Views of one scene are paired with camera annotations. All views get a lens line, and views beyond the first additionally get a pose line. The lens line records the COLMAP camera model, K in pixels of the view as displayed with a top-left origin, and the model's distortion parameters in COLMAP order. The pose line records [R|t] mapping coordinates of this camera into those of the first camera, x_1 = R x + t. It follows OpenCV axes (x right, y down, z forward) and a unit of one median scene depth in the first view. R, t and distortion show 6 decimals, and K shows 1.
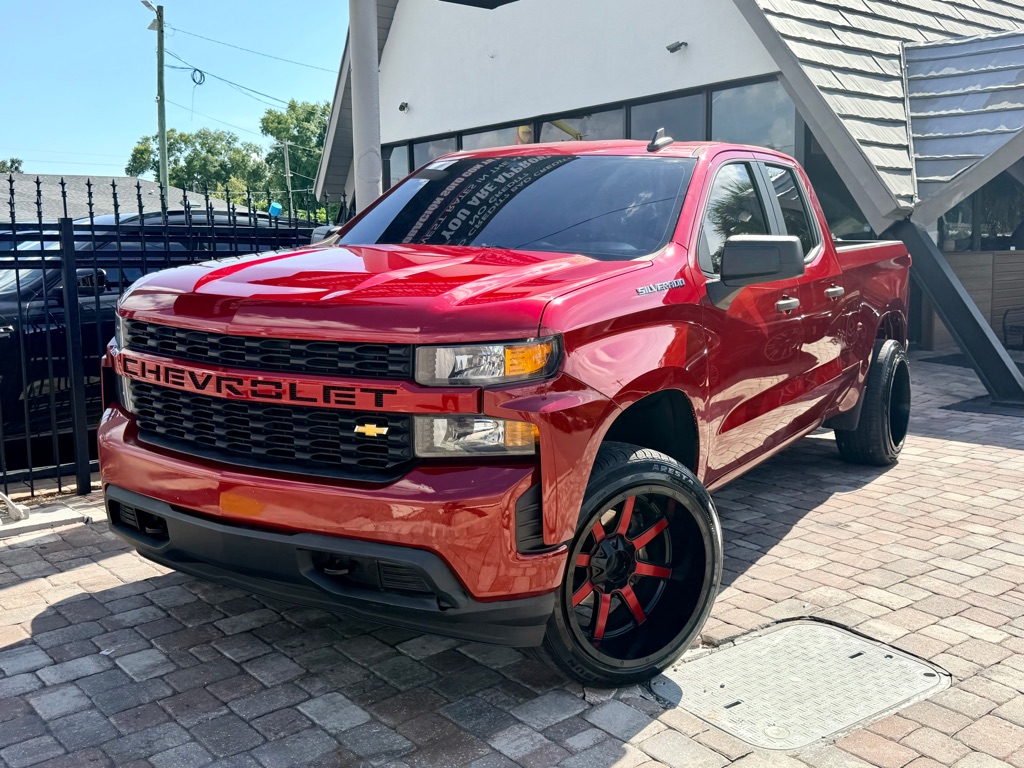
lens RADIAL K [[1010.8, 0, 512.0], [0, 1010.8, 384.0], [0, 0, 1]] dist [0.105295, -0.200225]
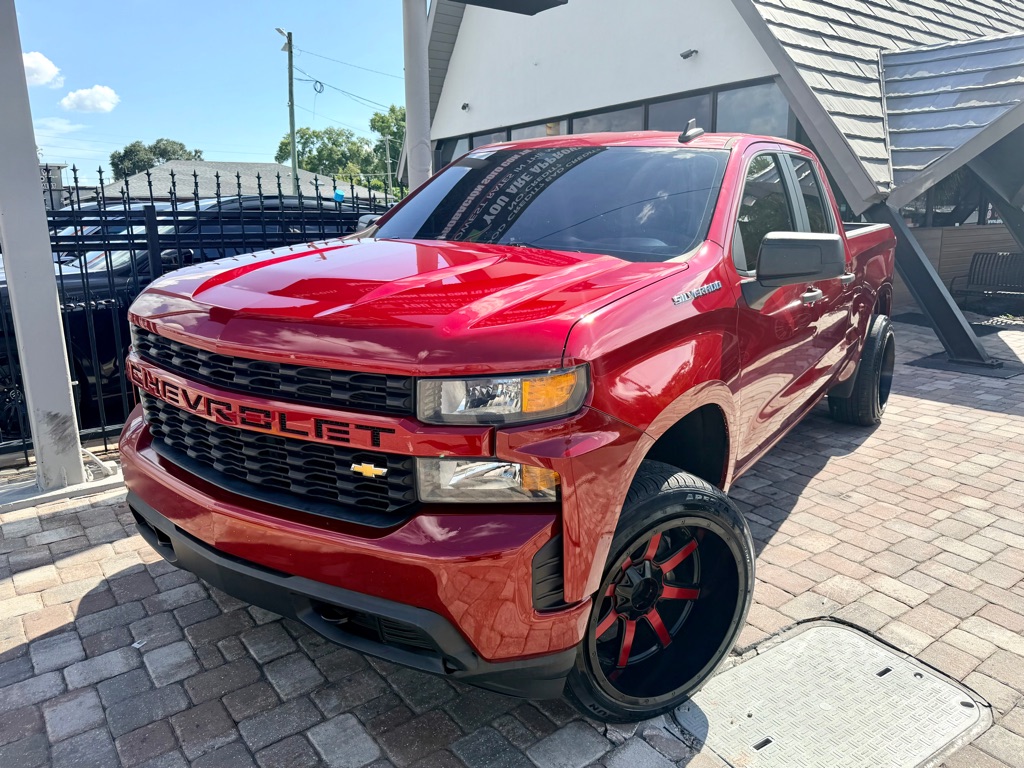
lens RADIAL K [[731.0, 0, 512.7], [0, 731.0, 380.0], [0, 0, 1]] dist [0.003335, -0.005027]
pose [[0.998599, 0.015170, -0.050692, 0.011030], [-0.010611, 0.995974, 0.089011, -0.062811], [0.051838, -0.088348, 0.994740, 0.271890]]
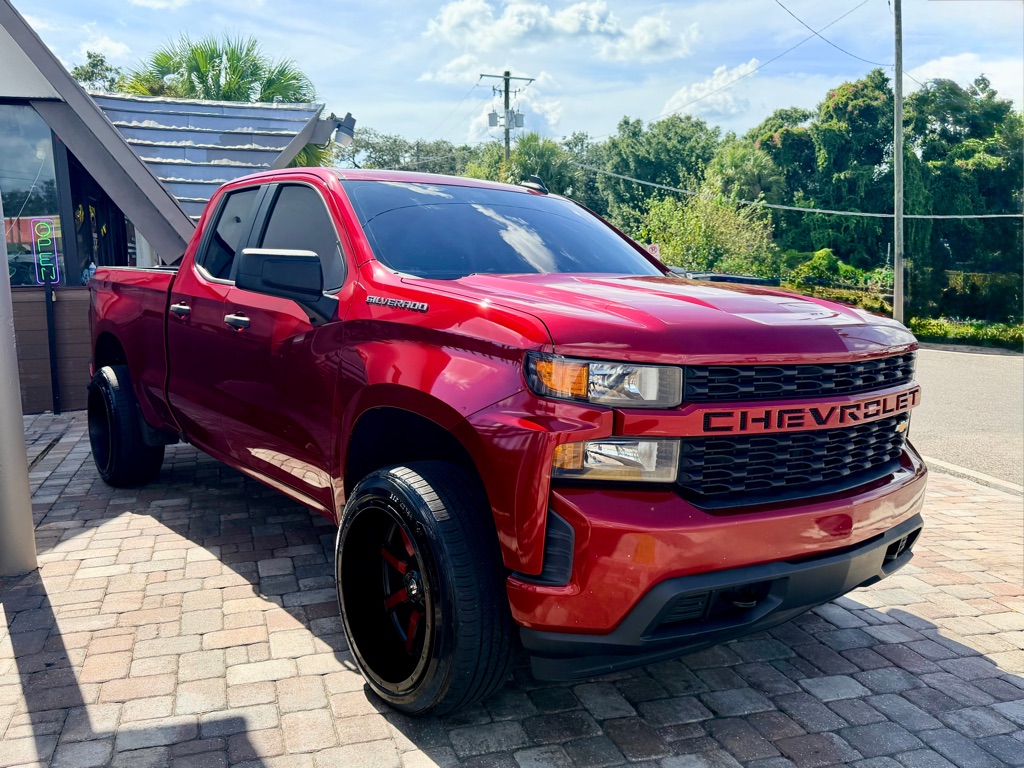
lens RADIAL K [[854.9, 0, 482.5], [0, 854.9, 385.2], [0, 0, 1]] dist [0.048205, -0.095754]
pose [[0.393899, -0.121695, 0.911062, -0.887834], [0.125927, 0.988995, 0.077661, -0.102774], [-0.910487, 0.084136, 0.404888, 0.722950]]
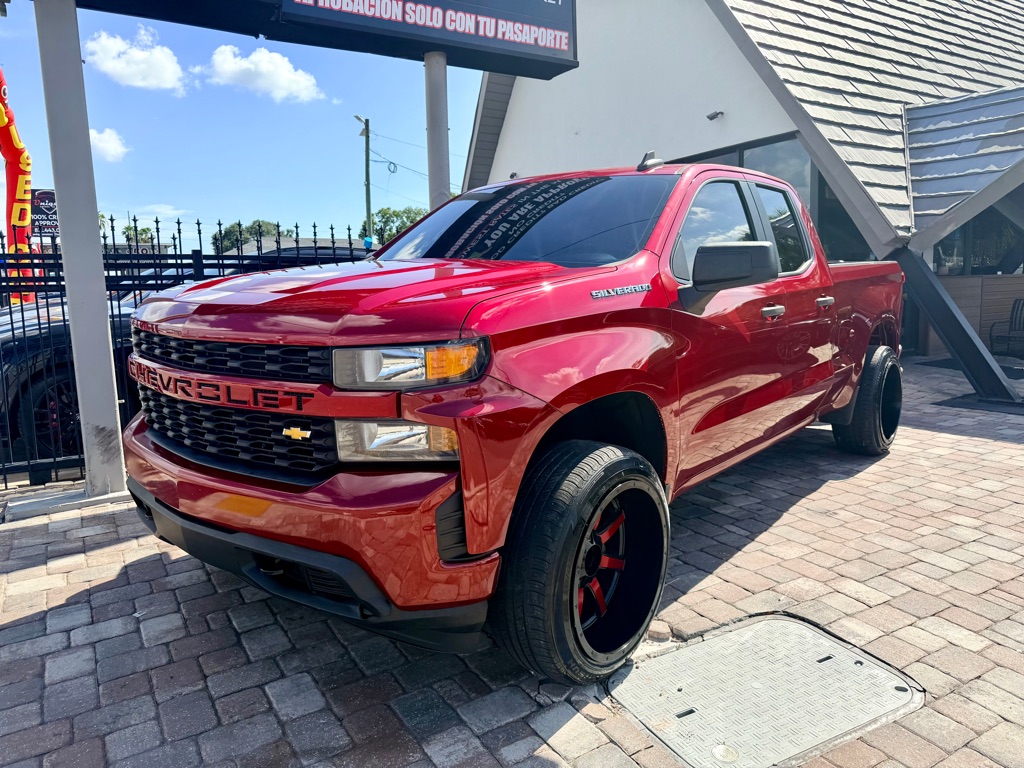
lens RADIAL K [[709.5, 0, 512.0], [0, 709.5, 384.0], [0, 0, 1]] dist [0.000615, -0.000941]
pose [[0.989368, 0.009062, -0.145151, 0.115716], [-0.007881, 0.999931, 0.008708, -0.006468], [0.145220, -0.007471, 0.989371, 0.238299]]
